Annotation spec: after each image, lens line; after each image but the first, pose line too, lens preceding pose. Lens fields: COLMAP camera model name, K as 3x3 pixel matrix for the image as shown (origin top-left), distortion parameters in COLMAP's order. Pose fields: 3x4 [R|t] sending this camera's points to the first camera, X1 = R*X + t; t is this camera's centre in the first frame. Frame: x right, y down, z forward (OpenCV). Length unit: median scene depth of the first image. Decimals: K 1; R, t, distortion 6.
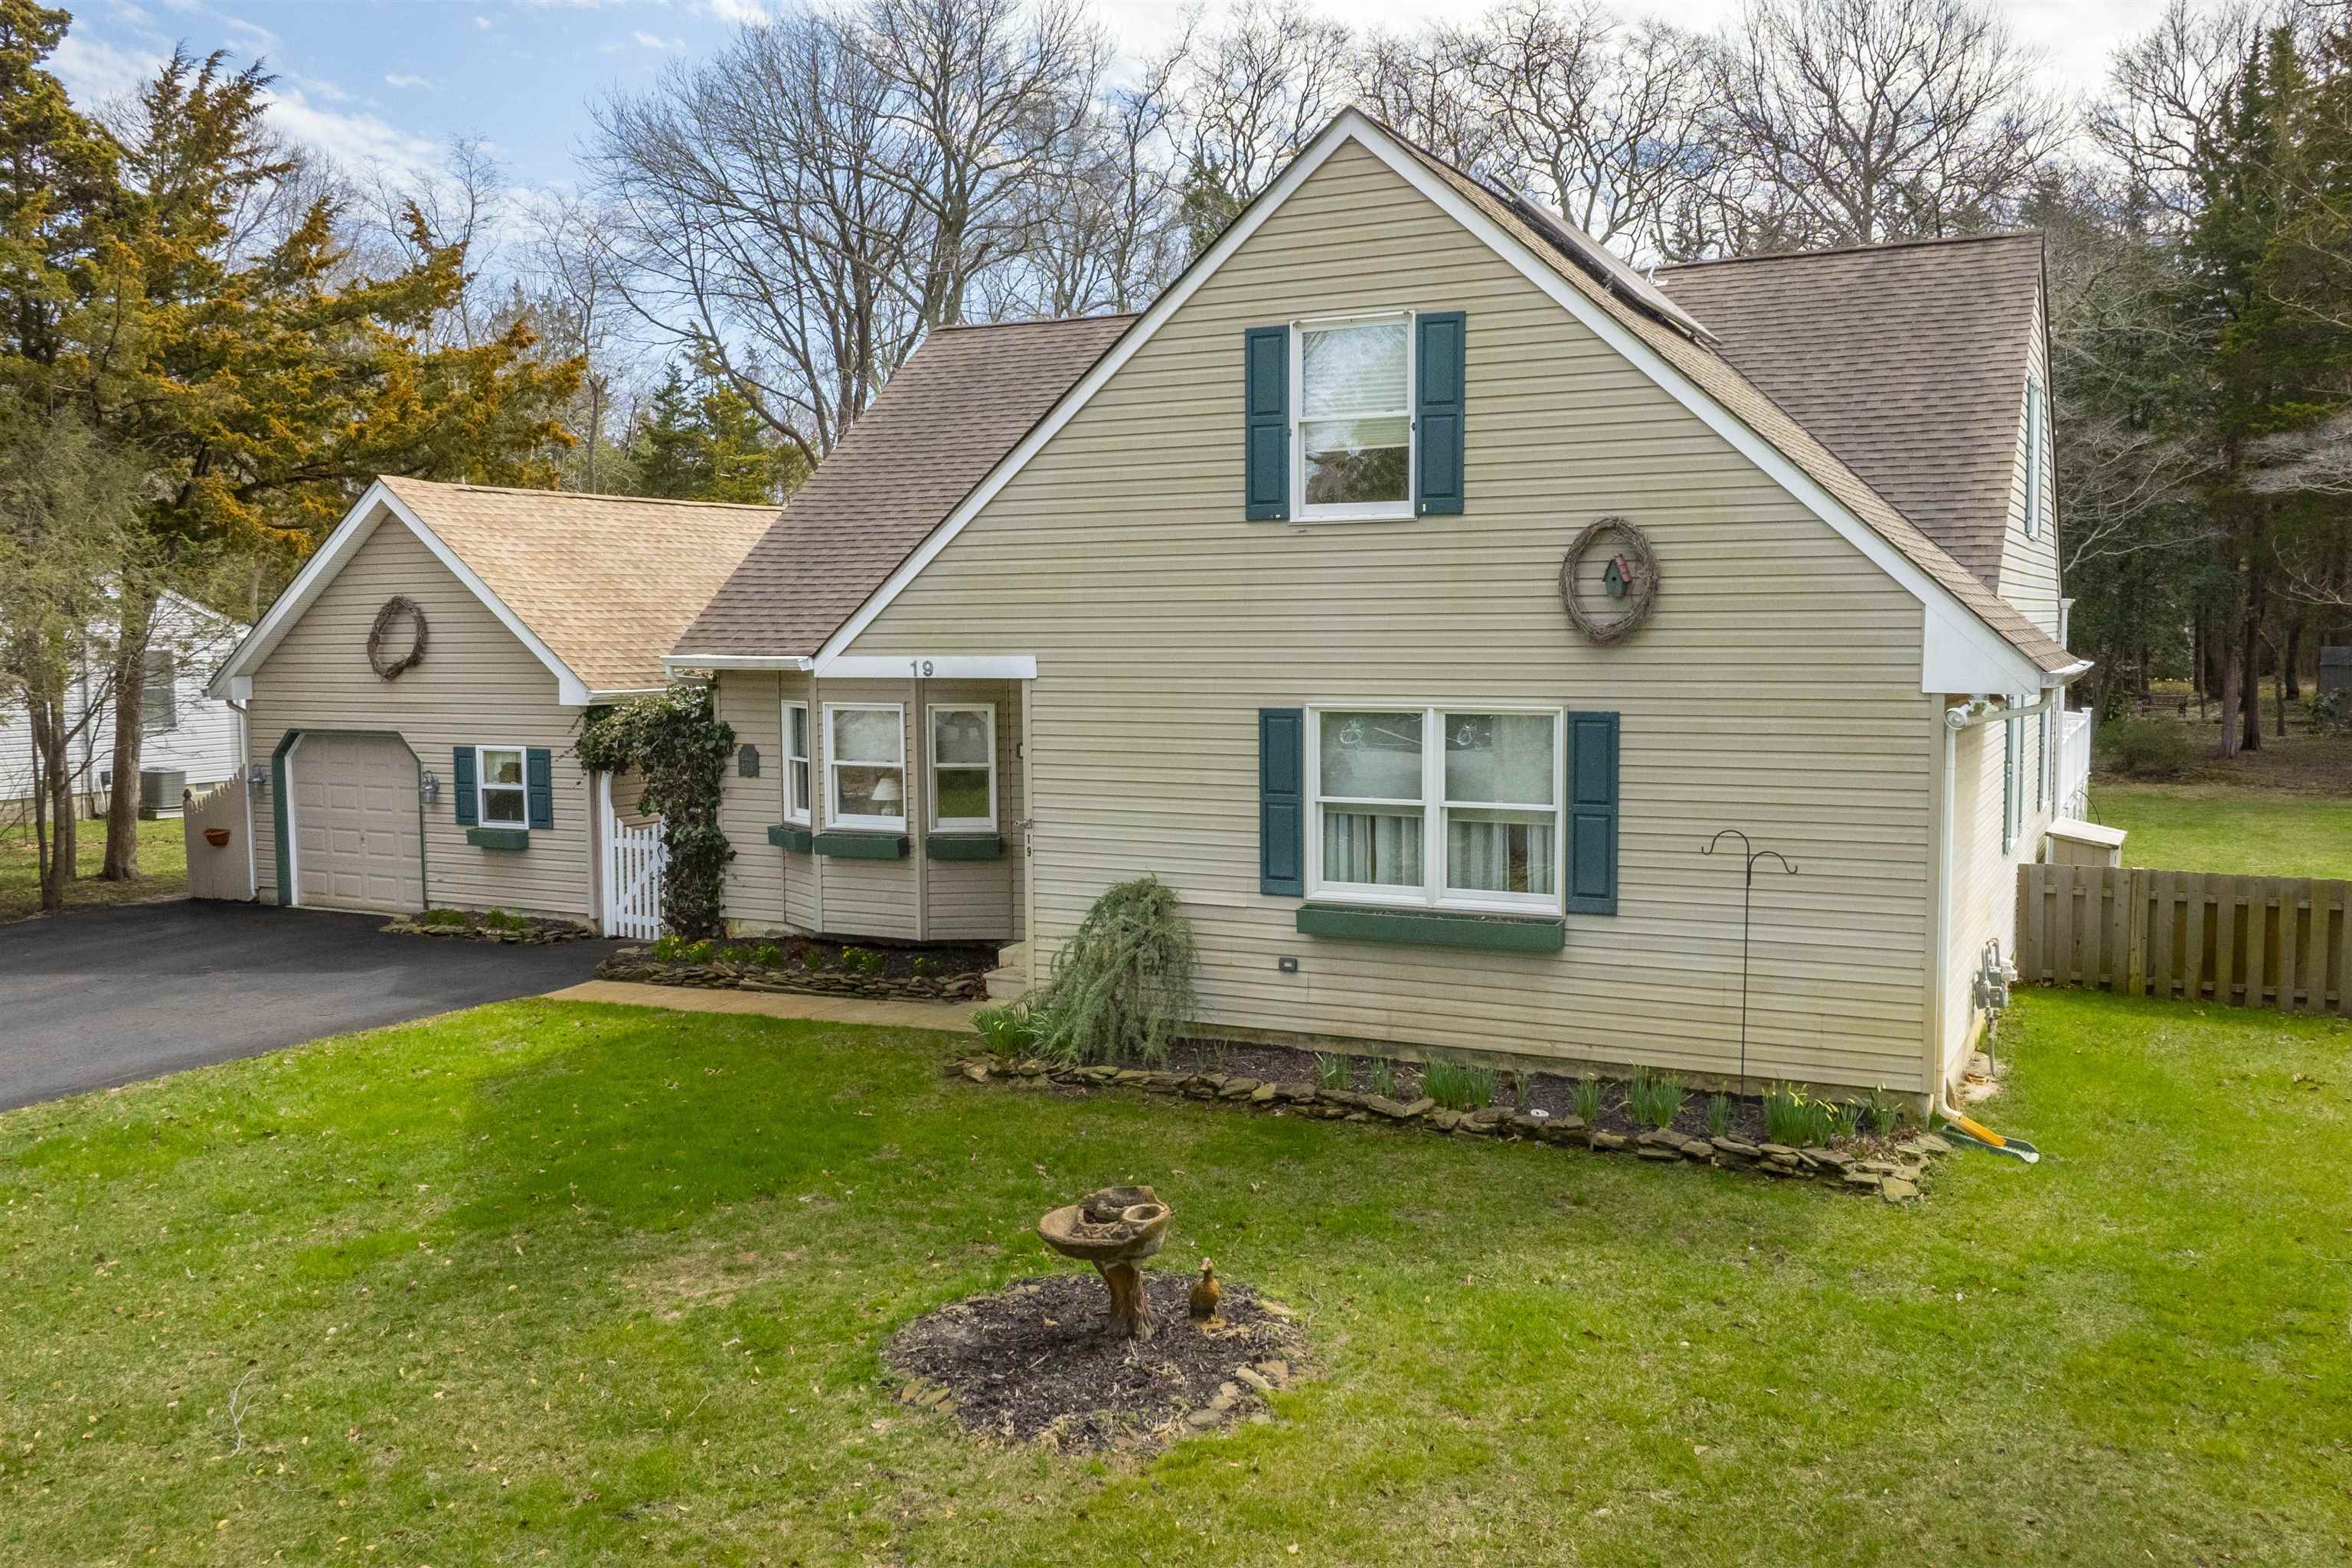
lens RADIAL K [[1955.9, 0, 1176.0], [0, 1955.9, 784.0], [0, 0, 1]] dist [-0.023114, -0.008243]
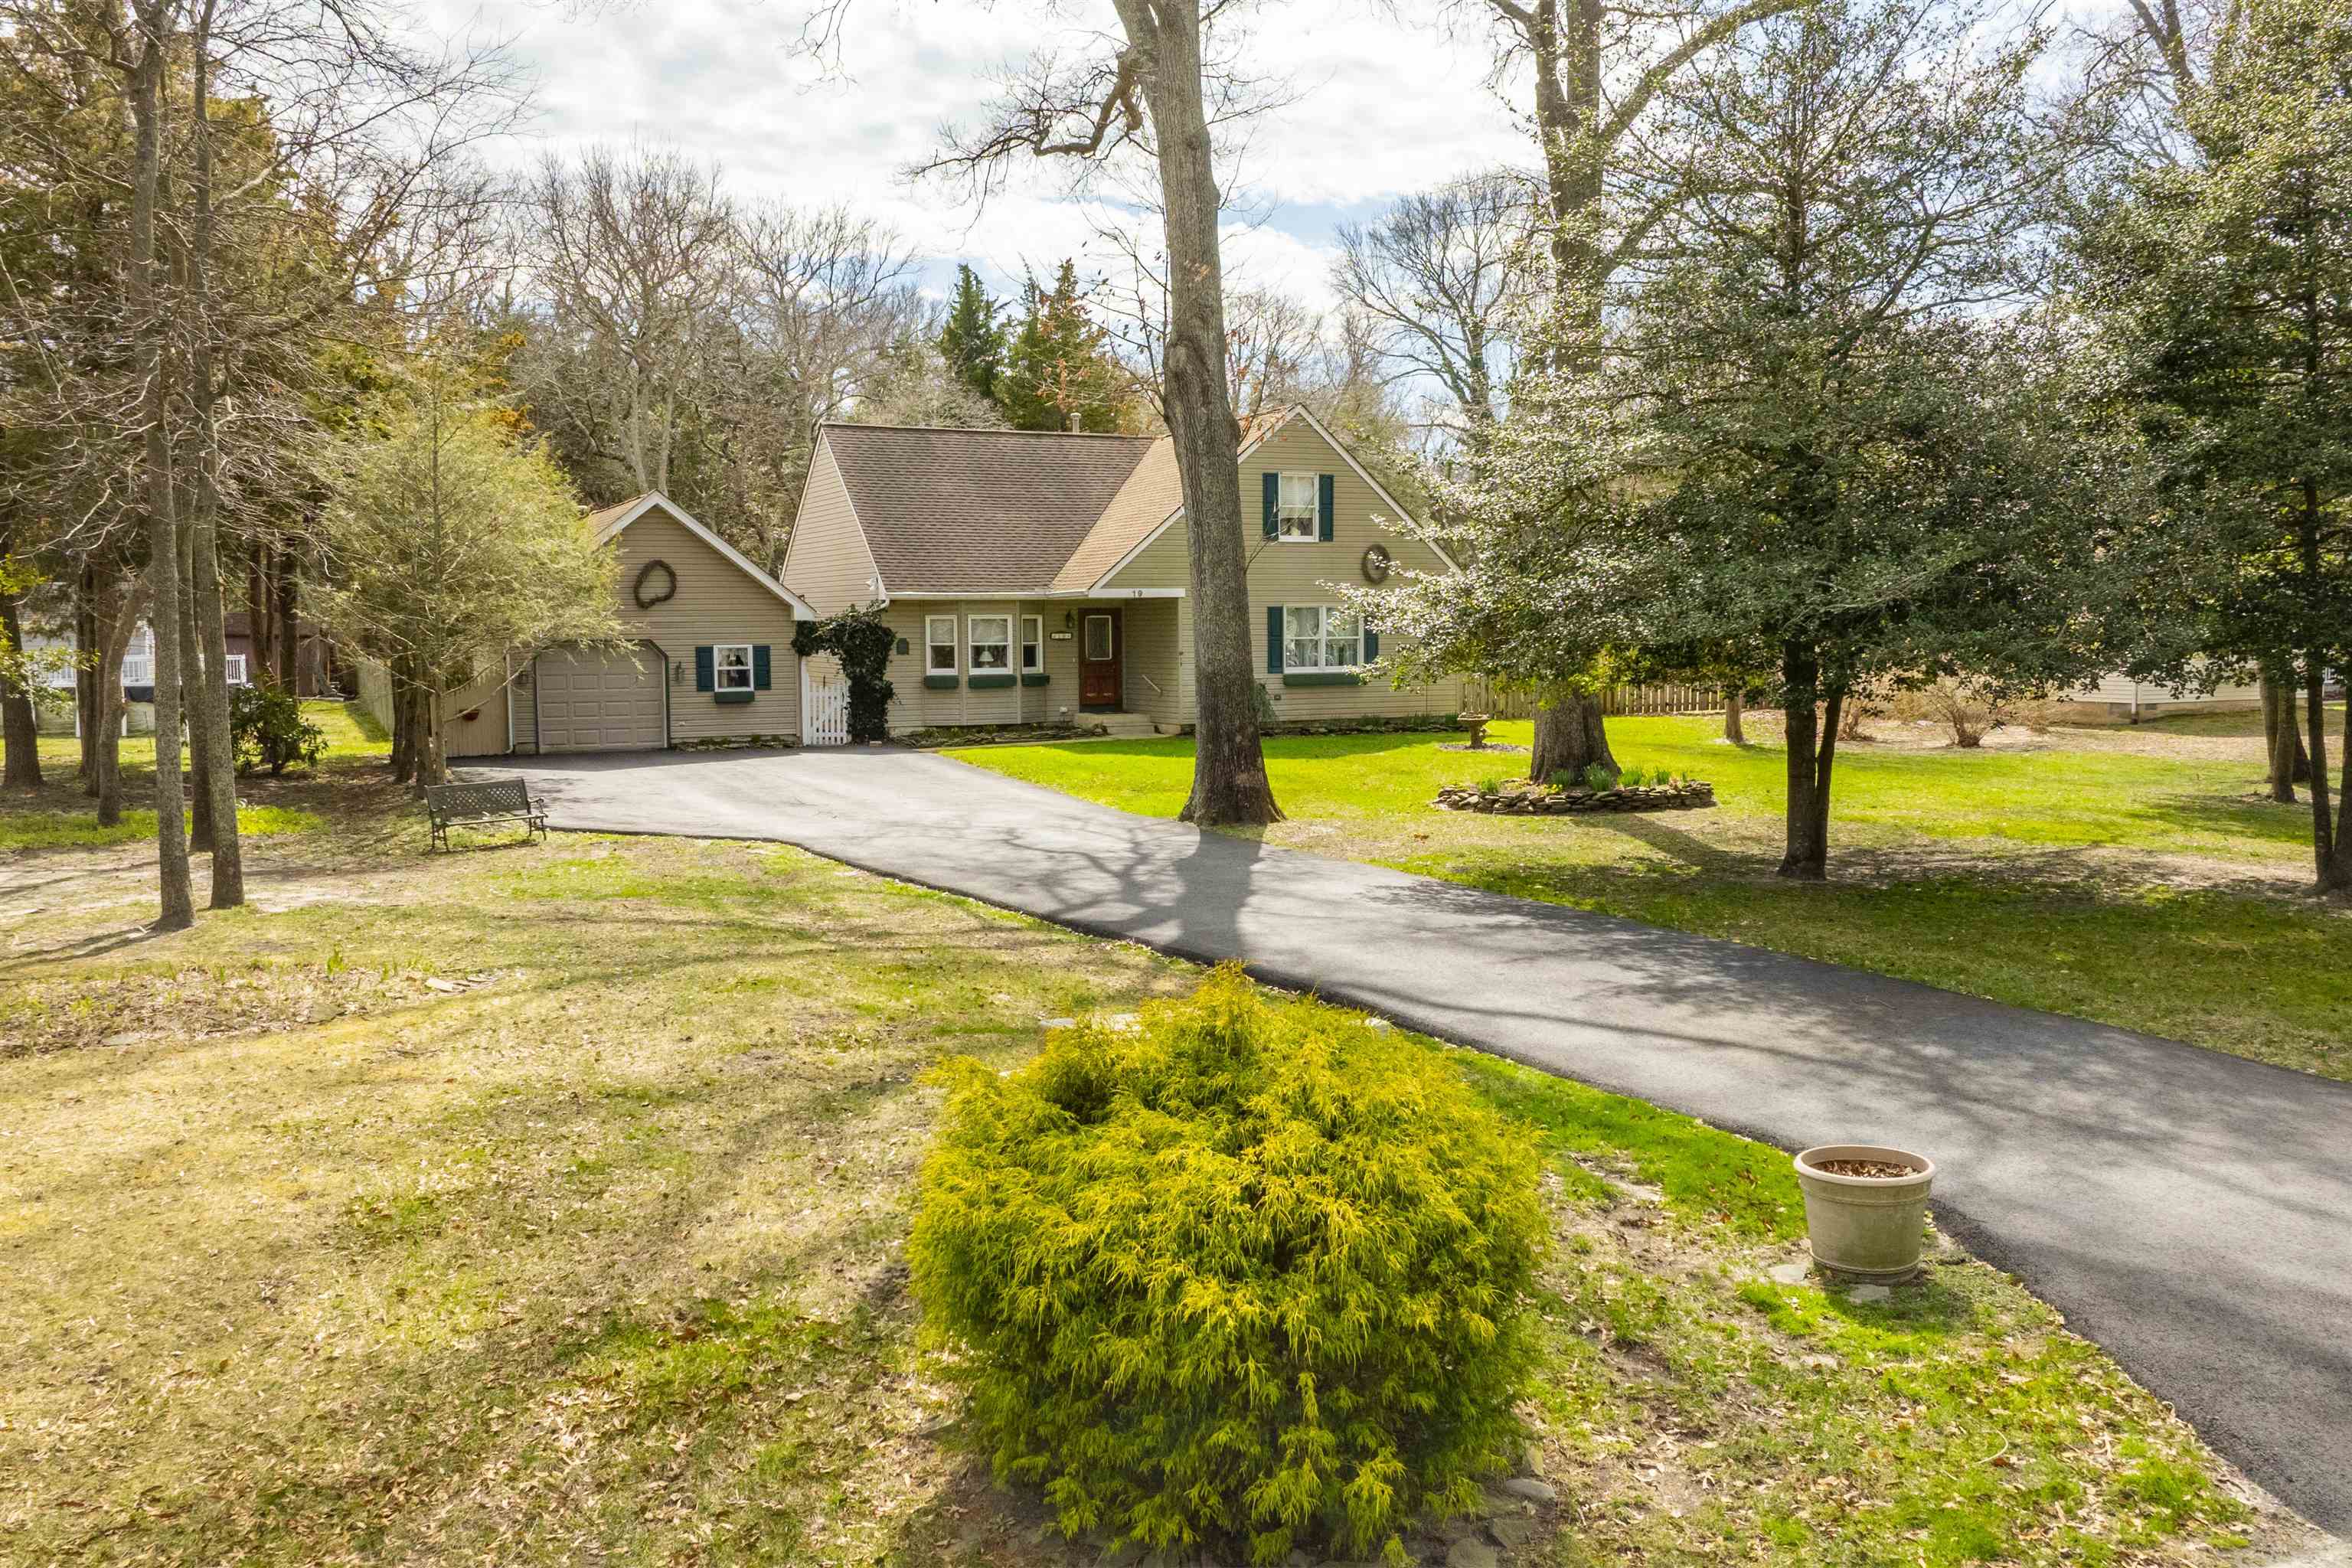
lens RADIAL K [[1955.9, 0, 1176.0], [0, 1955.9, 784.0], [0, 0, 1]] dist [-0.023114, -0.008243]
pose [[0.605908, -0.066265, 0.792770, -1.654618], [0.068195, 0.997183, 0.031230, 0.085904], [-0.792607, 0.035140, 0.608720, -0.437451]]
